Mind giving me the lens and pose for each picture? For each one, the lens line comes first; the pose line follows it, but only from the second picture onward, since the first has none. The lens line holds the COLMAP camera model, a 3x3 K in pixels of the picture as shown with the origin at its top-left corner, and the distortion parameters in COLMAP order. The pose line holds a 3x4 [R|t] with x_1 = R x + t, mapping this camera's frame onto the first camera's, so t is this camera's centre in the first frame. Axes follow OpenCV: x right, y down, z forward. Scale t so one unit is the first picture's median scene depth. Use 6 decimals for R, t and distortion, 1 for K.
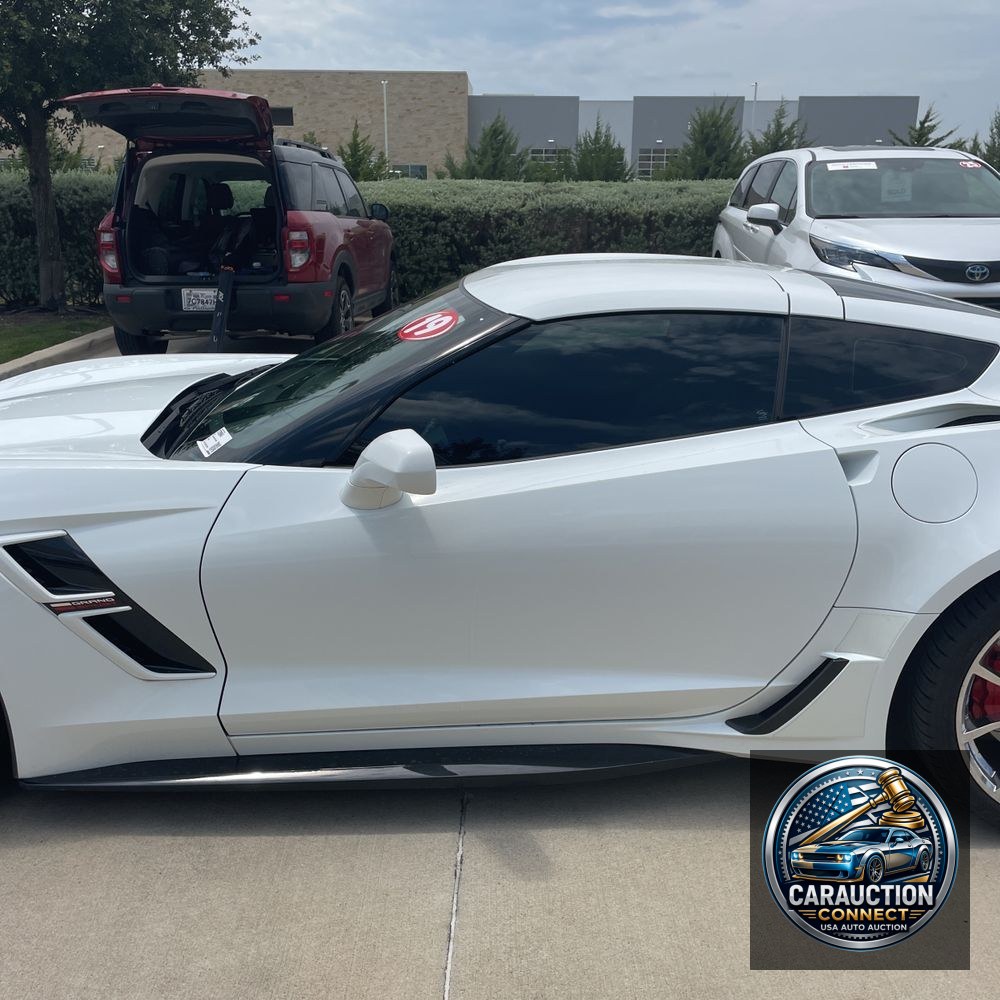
lens RADIAL K [[1005.1, 0, 500.0], [0, 1005.1, 500.0], [0, 0, 1]] dist [0.079583, -0.100612]
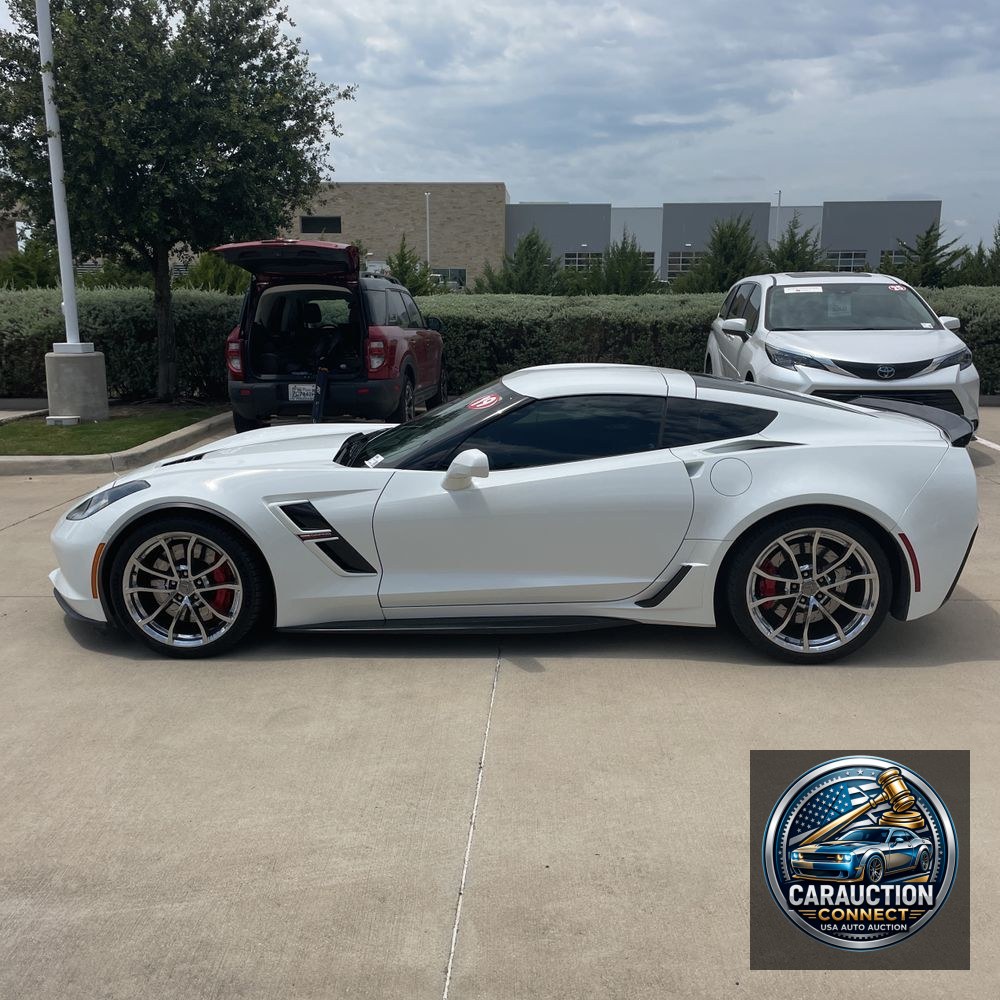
lens RADIAL K [[998.1, 0, 492.3], [0, 998.1, 516.3], [0, 0, 1]] dist [0.105601, -0.134217]
pose [[0.999102, 0.005475, -0.042022, 0.006389], [-0.008615, 0.997152, -0.074927, 0.044215], [0.041492, 0.075222, 0.996303, -0.209002]]
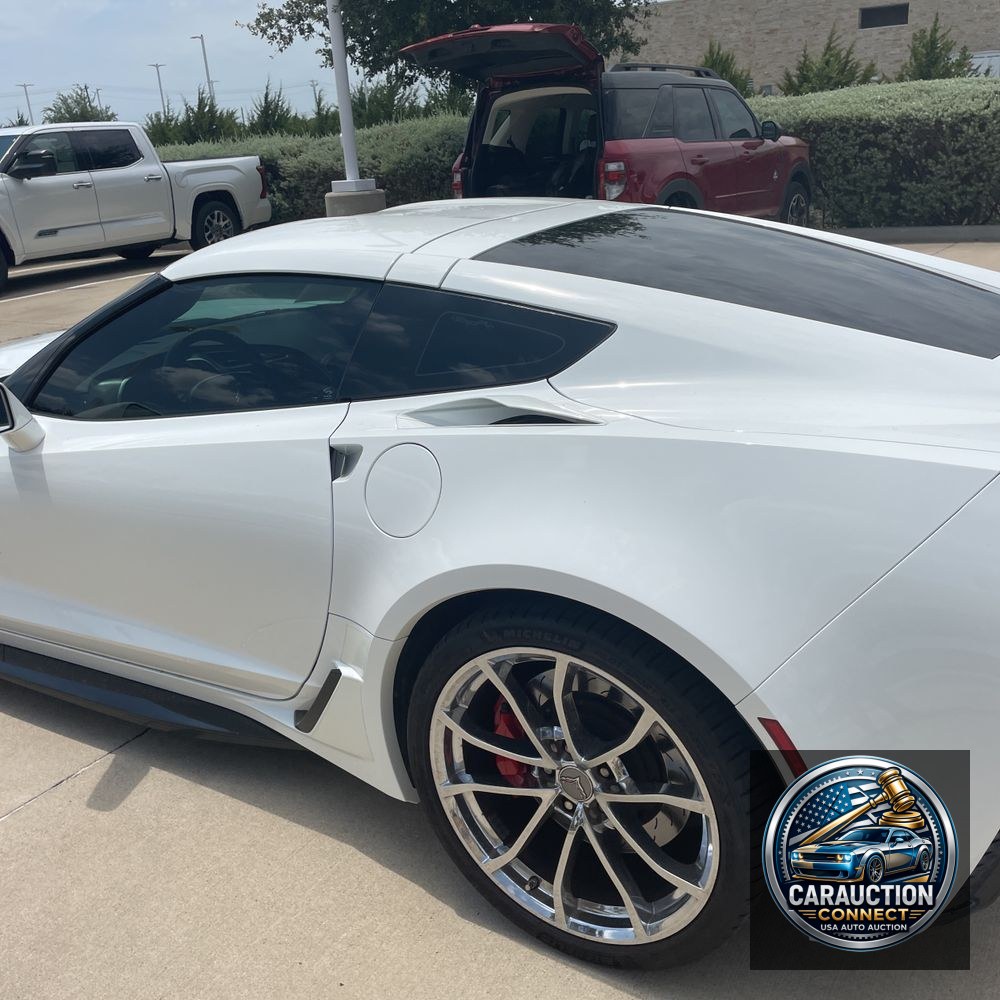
lens RADIAL K [[998.1, 0, 492.3], [0, 998.1, 516.3], [0, 0, 1]] dist [0.105601, -0.134217]
pose [[0.843062, 0.137375, -0.519976, 0.188221], [-0.090592, 0.989286, 0.114482, -0.019912], [0.530132, -0.049410, 0.846474, 0.067045]]
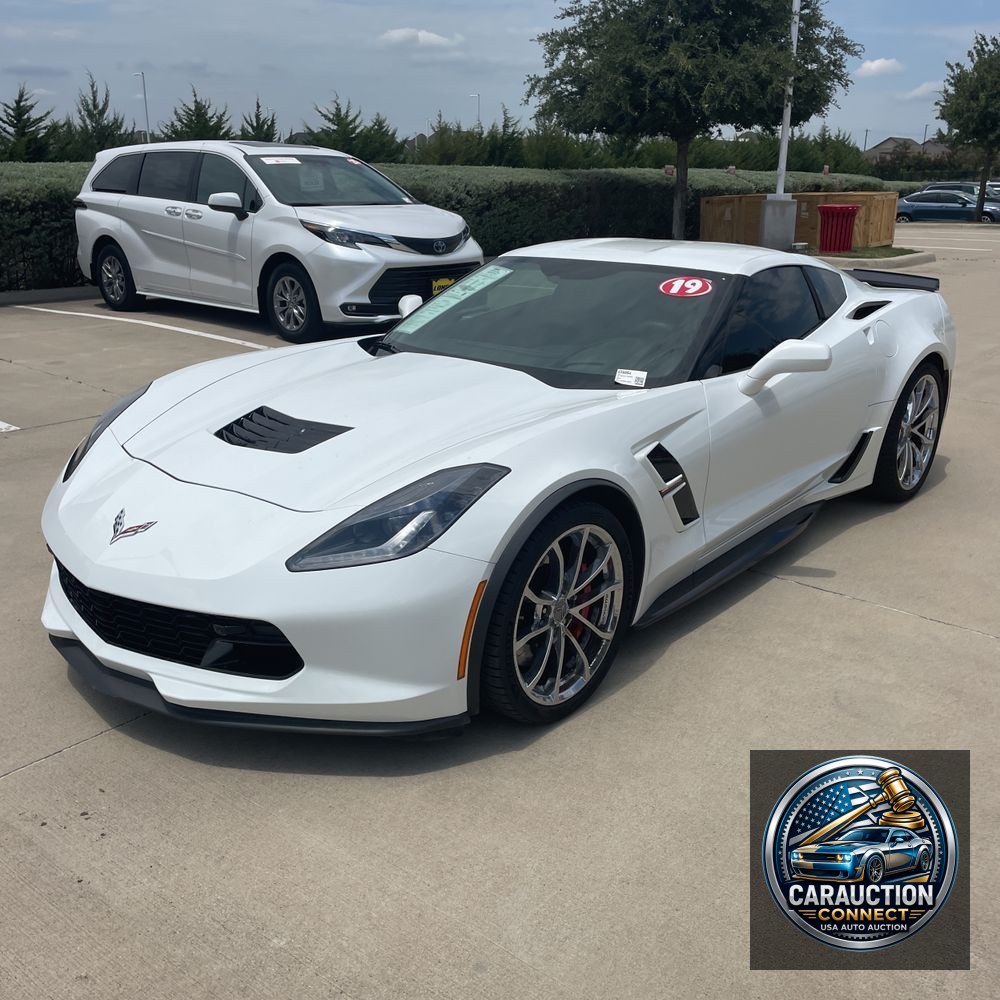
lens RADIAL K [[998.1, 0, 492.3], [0, 998.1, 516.3], [0, 0, 1]] dist [0.105601, -0.134217]
pose [[0.646950, -0.240935, 0.723468, -0.346587], [0.214977, 0.967914, 0.130102, -0.021879], [-0.731602, 0.071360, 0.677987, 0.040907]]
